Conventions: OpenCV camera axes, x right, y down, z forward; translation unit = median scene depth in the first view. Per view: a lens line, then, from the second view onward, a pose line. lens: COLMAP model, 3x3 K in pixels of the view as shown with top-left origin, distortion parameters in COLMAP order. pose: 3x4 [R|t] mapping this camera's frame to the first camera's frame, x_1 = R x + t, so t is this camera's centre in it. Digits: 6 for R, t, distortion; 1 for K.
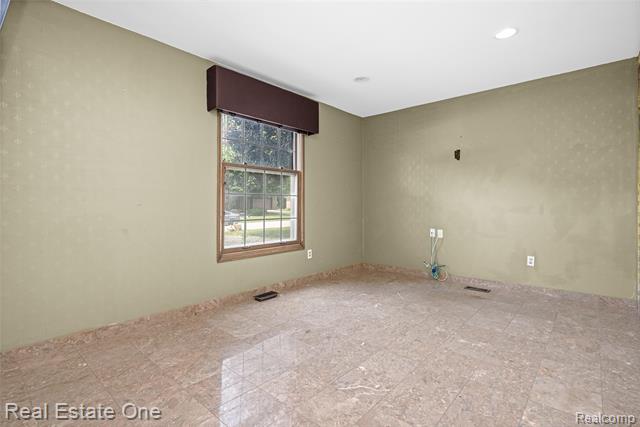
lens RADIAL K [[319.3, 0, 320.4], [0, 319.3, 208.7], [0, 0, 1]] dist [0.003207, -0.000237]
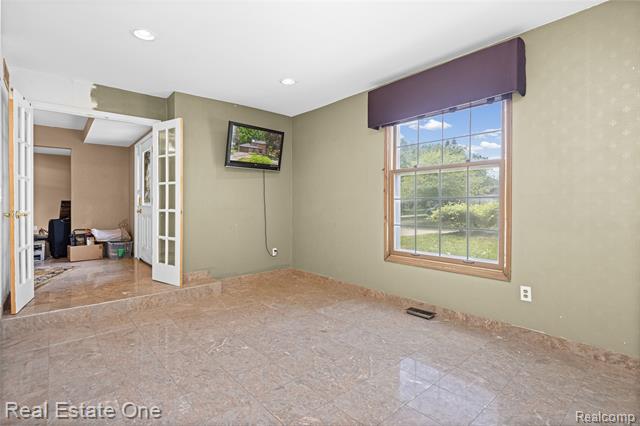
lens RADIAL K [[319.3, 0, 320.3], [0, 319.3, 210.6], [0, 0, 1]] dist [0.003207, -0.000237]
pose [[-0.160236, 0.018055, -0.986914, 0.948078], [-0.012075, 0.999722, 0.020250, -0.032292], [0.987005, 0.015162, -0.159974, 1.099005]]
